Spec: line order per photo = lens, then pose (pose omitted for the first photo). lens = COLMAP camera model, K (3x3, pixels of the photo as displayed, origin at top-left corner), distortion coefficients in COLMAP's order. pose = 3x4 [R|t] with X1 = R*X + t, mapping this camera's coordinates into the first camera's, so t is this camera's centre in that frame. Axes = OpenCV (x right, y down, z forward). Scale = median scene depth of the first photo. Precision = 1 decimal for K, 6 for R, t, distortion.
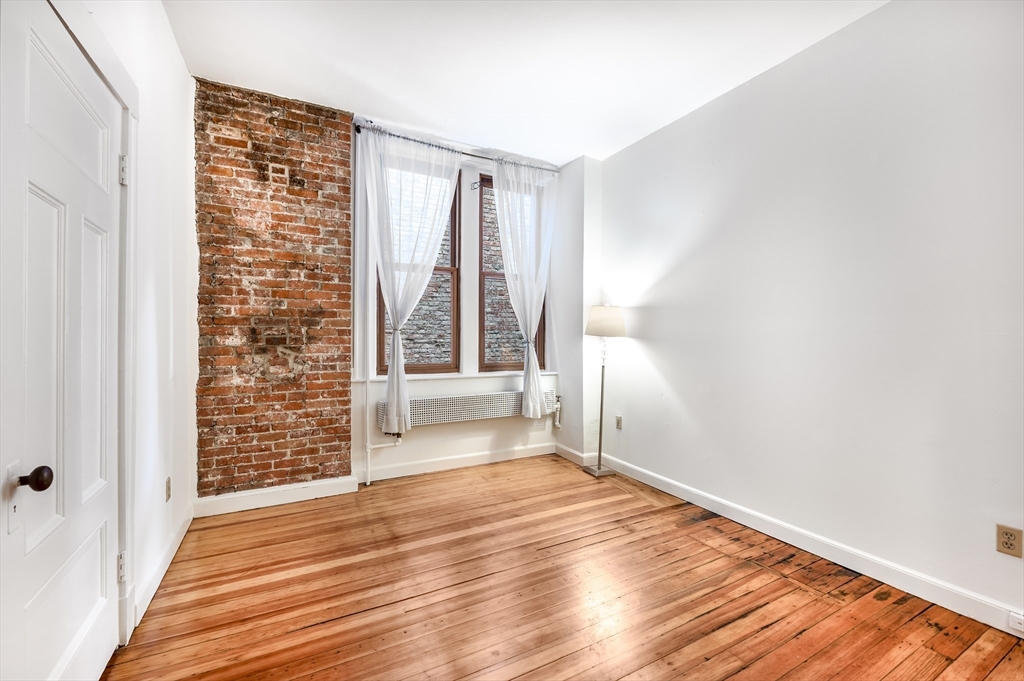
lens RADIAL K [[424.8, 0, 511.3], [0, 424.8, 341.4], [0, 0, 1]] dist [-0.009368, -0.000703]
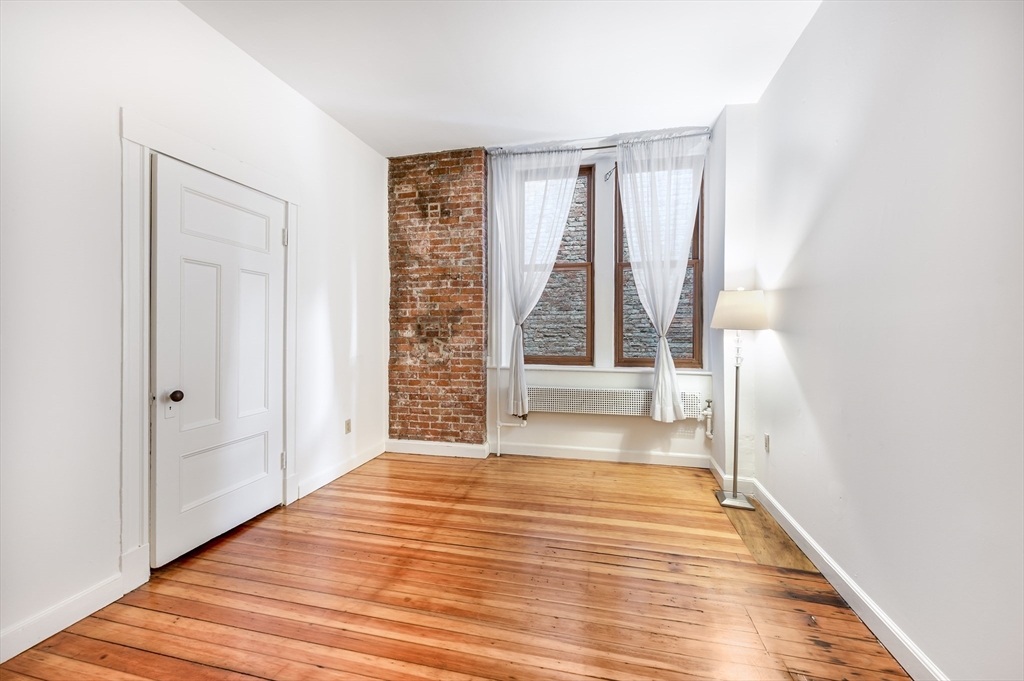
lens RADIAL K [[414.5, 0, 511.2], [0, 414.5, 334.0], [0, 0, 1]] dist [-0.002726, 0.000854]
pose [[0.743144, 0.001794, -0.669129, 0.517648], [-0.004966, 0.999984, -0.002834, 0.001892], [0.669113, 0.005428, 0.743141, 0.183709]]
